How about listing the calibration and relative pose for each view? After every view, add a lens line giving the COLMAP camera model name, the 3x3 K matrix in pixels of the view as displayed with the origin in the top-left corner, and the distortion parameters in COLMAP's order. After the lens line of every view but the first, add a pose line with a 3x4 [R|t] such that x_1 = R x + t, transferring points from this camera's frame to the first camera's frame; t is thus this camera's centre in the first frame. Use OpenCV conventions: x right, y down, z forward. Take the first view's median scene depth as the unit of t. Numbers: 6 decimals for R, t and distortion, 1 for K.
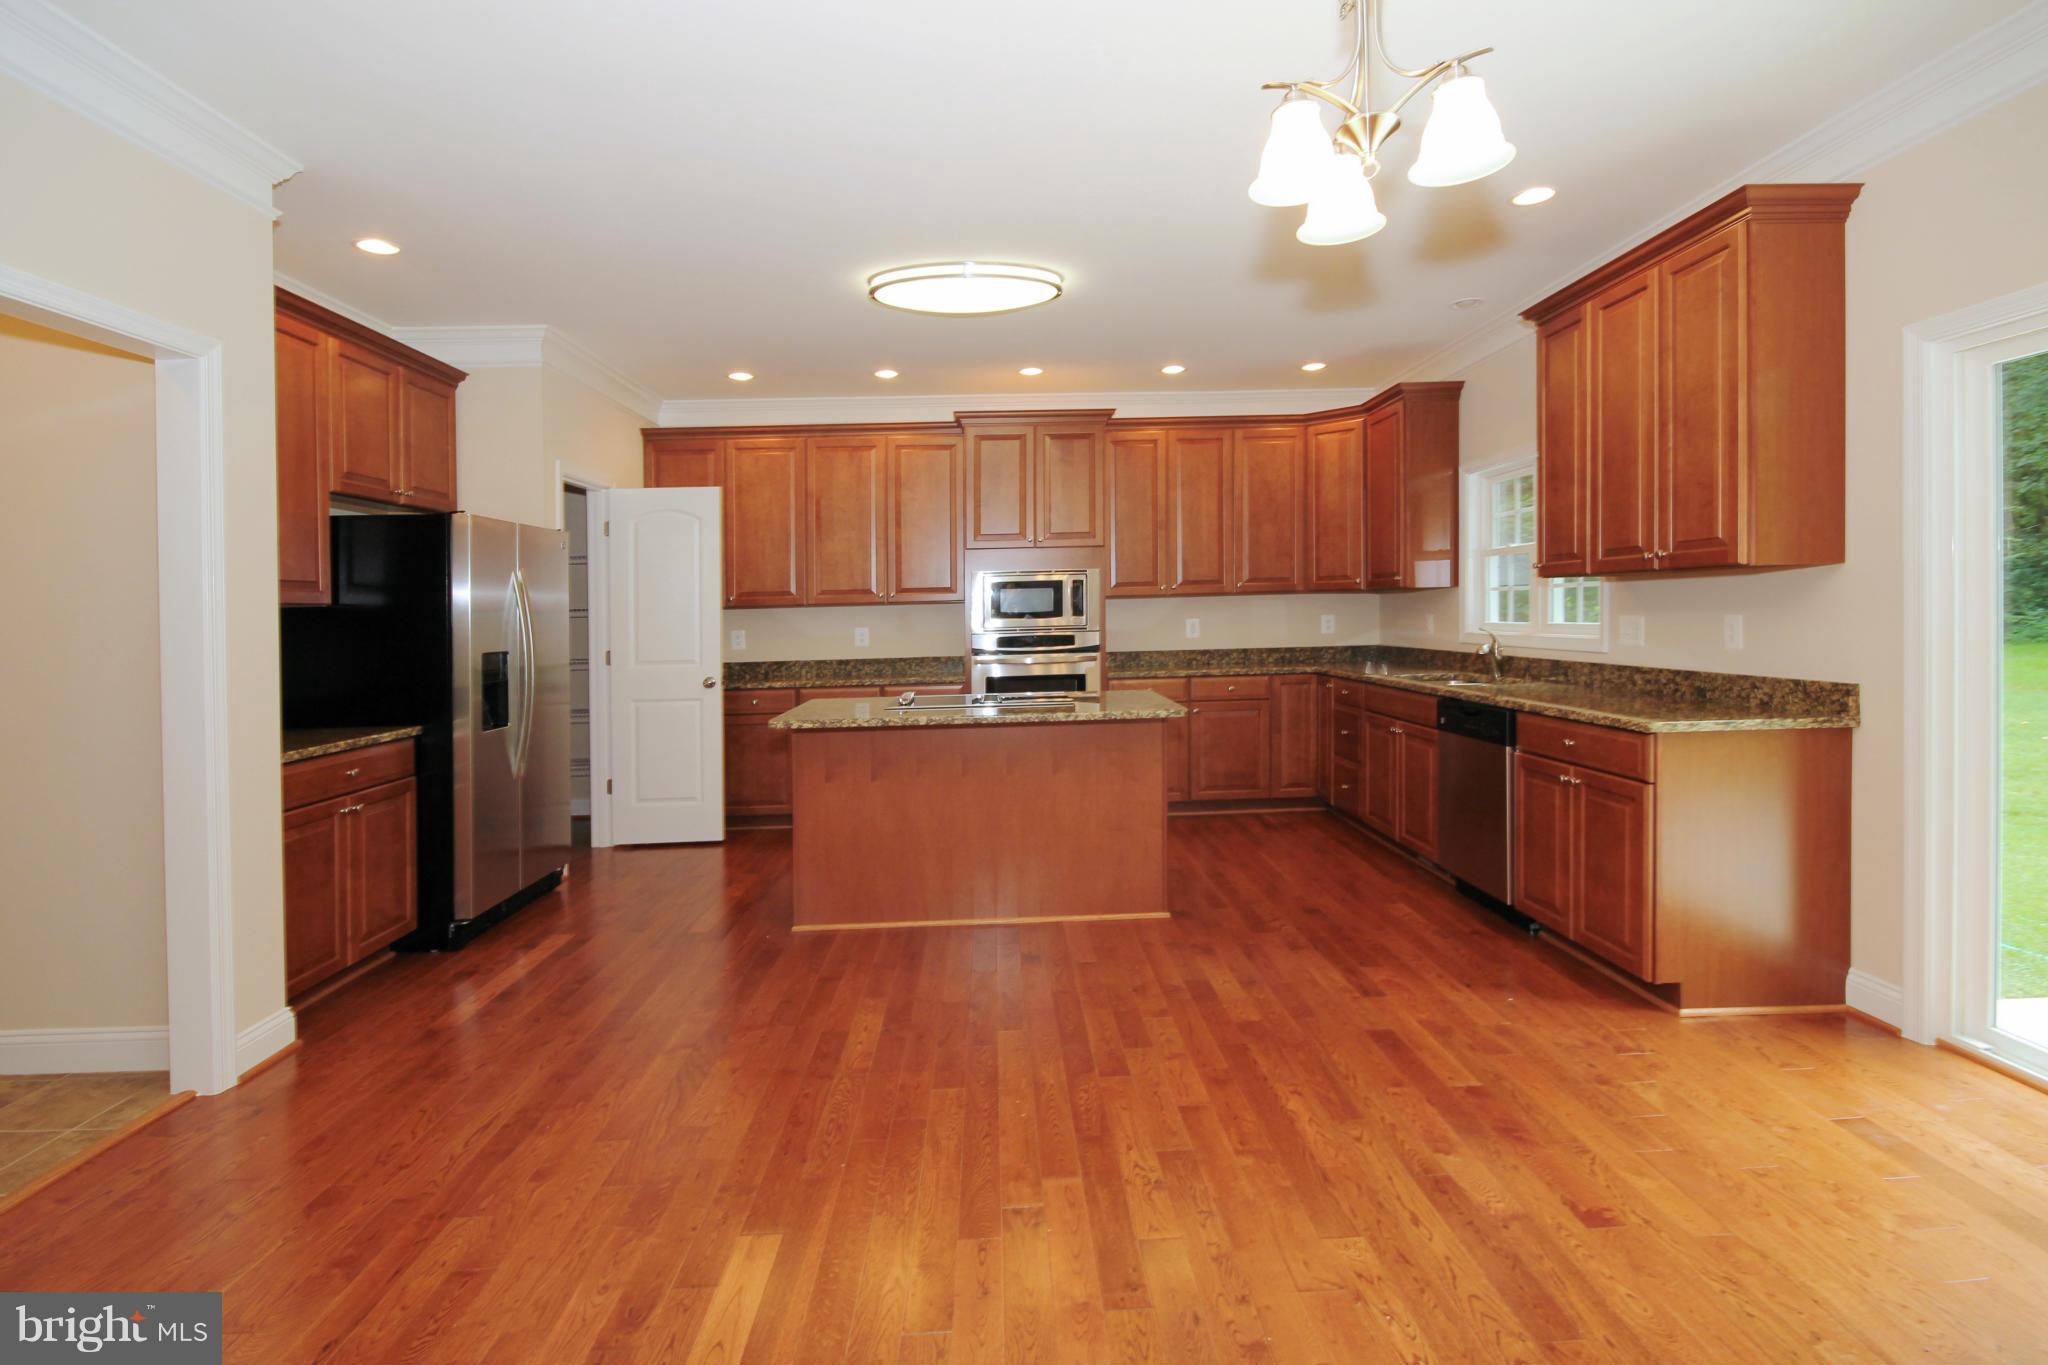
lens RADIAL K [[955.4, 0, 985.5], [0, 955.4, 648.3], [0, 0, 1]] dist [0.001539, -0.000519]
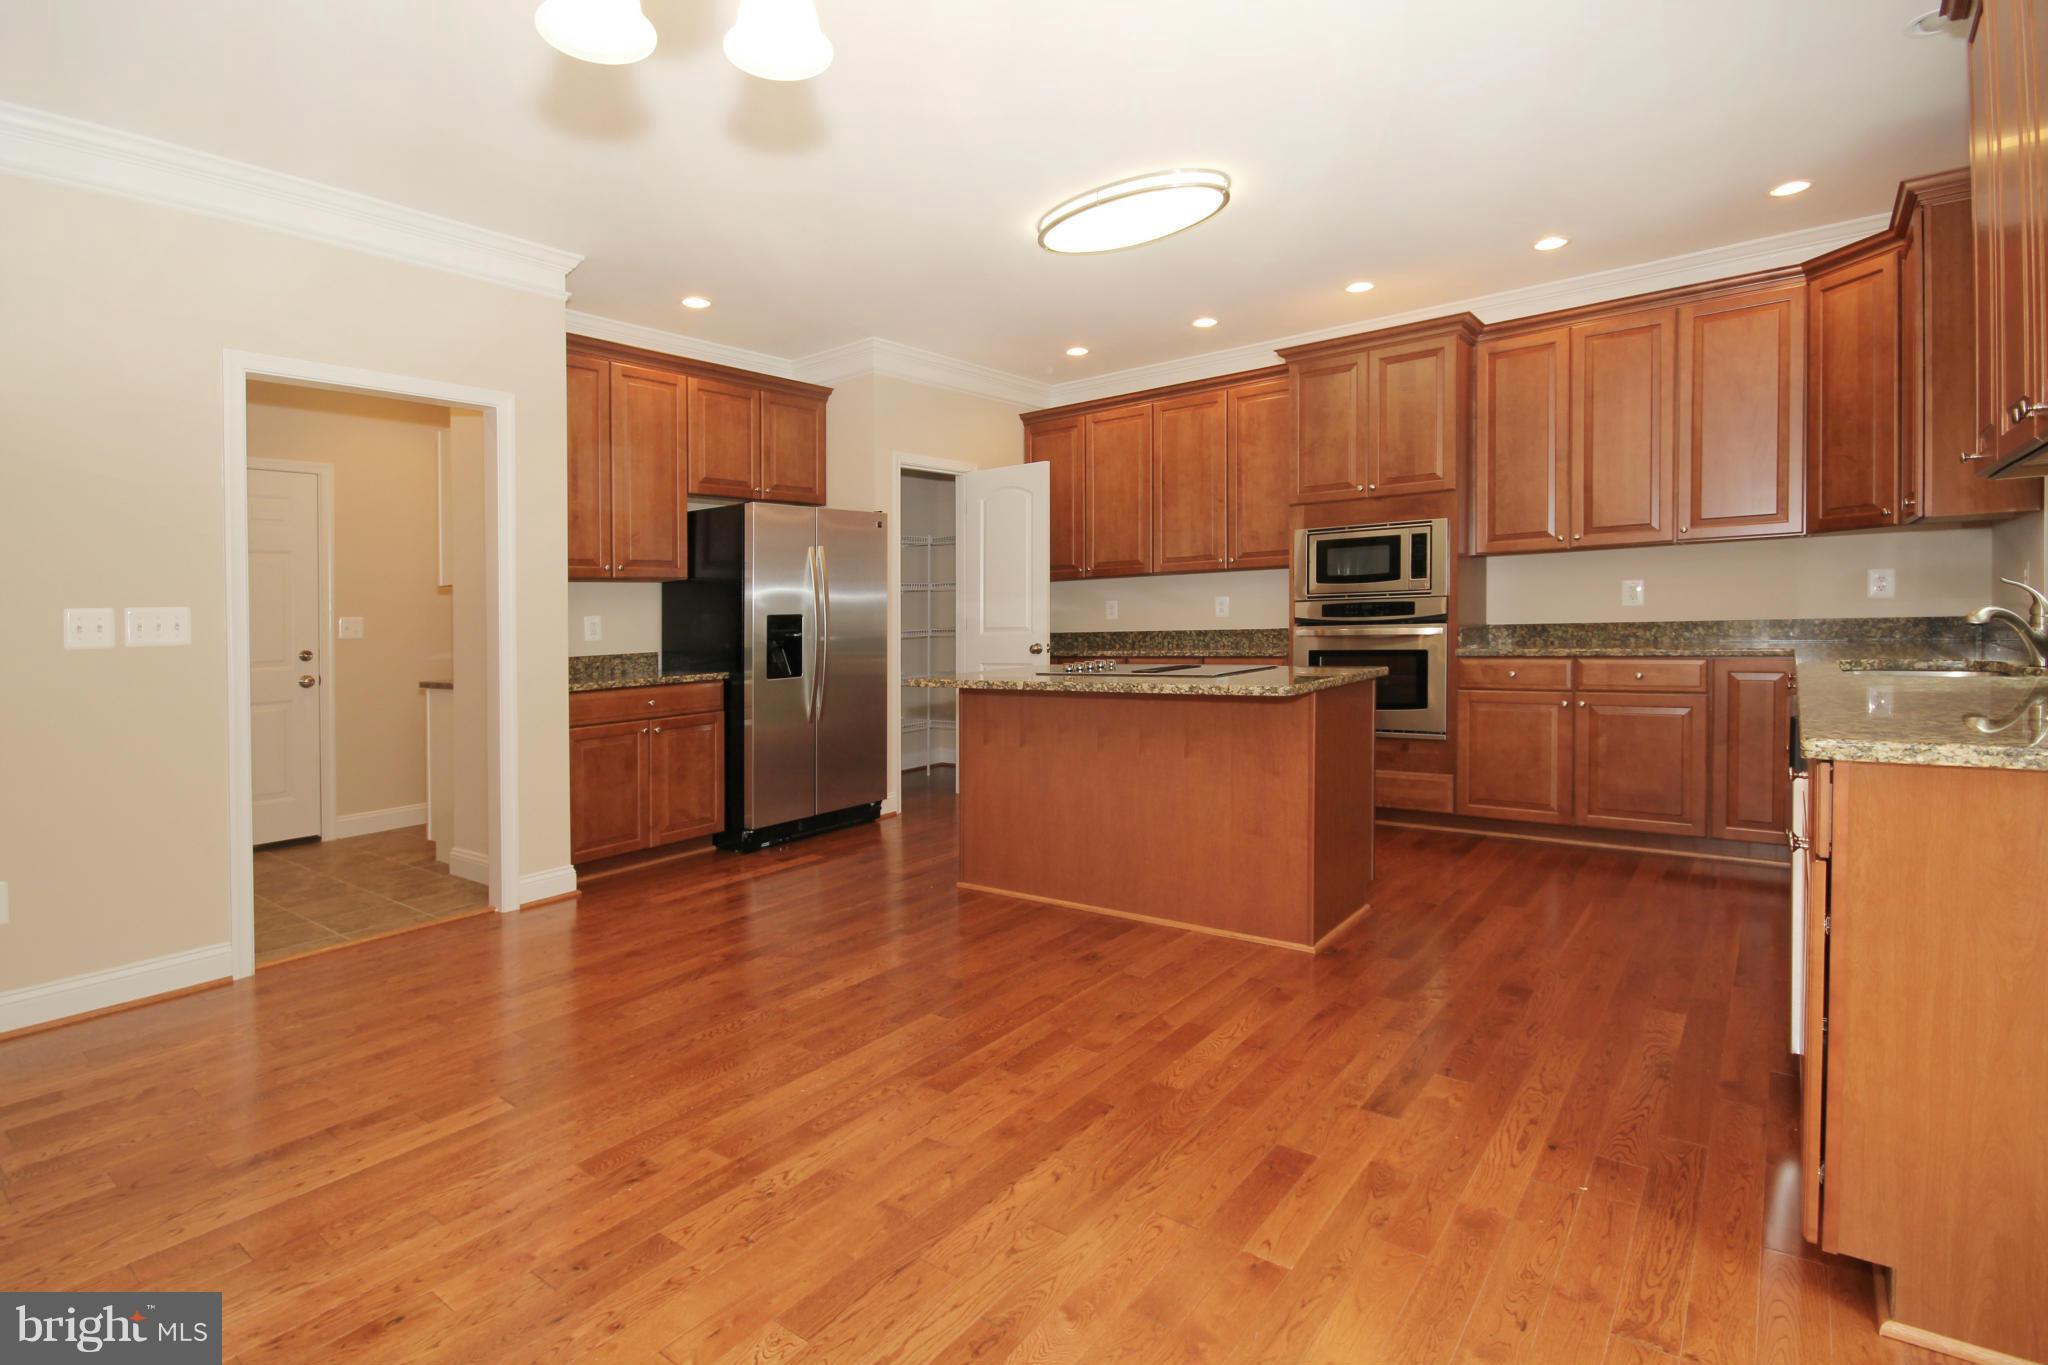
lens RADIAL K [[955.4, 0, 1054.1], [0, 955.4, 631.7], [0, 0, 1]] dist [0.001539, -0.000519]
pose [[0.788345, 0.011472, -0.615127, 0.354590], [-0.010769, 0.999930, 0.004847, 0.011204], [0.615139, 0.002803, 0.788413, 0.176156]]
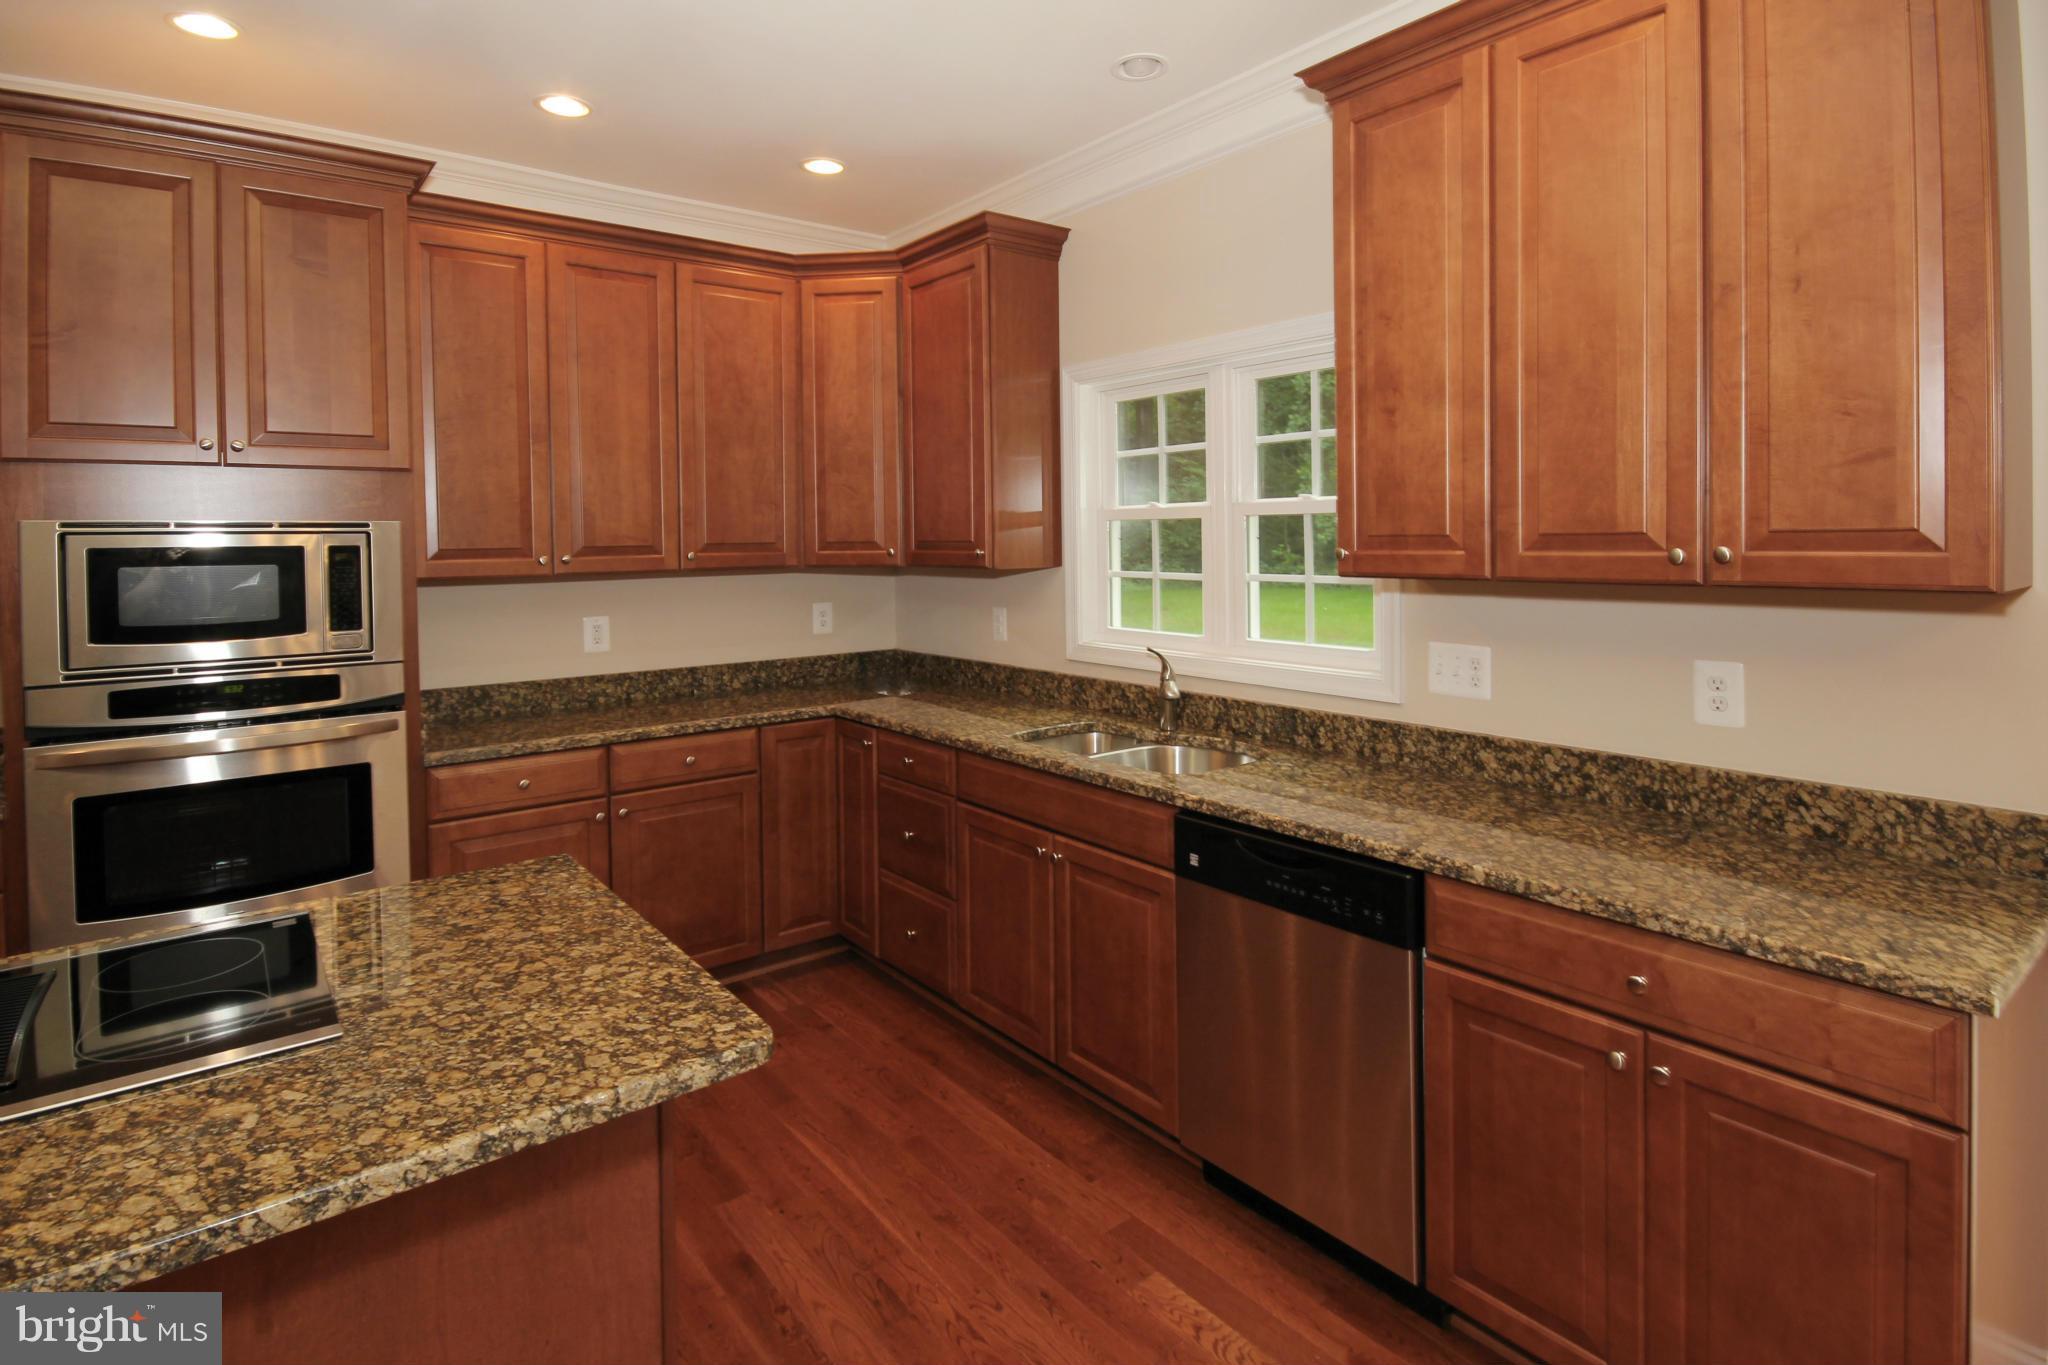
lens RADIAL K [[1066.3, 0, 960.2], [0, 1066.3, 593.5], [0, 0, 1]] dist [-0.002157, -0.002597]
pose [[0.812989, -0.015166, 0.582082, 0.043057], [0.012955, 0.999884, 0.007958, -0.050696], [-0.582135, 0.001071, 0.813091, 0.453357]]
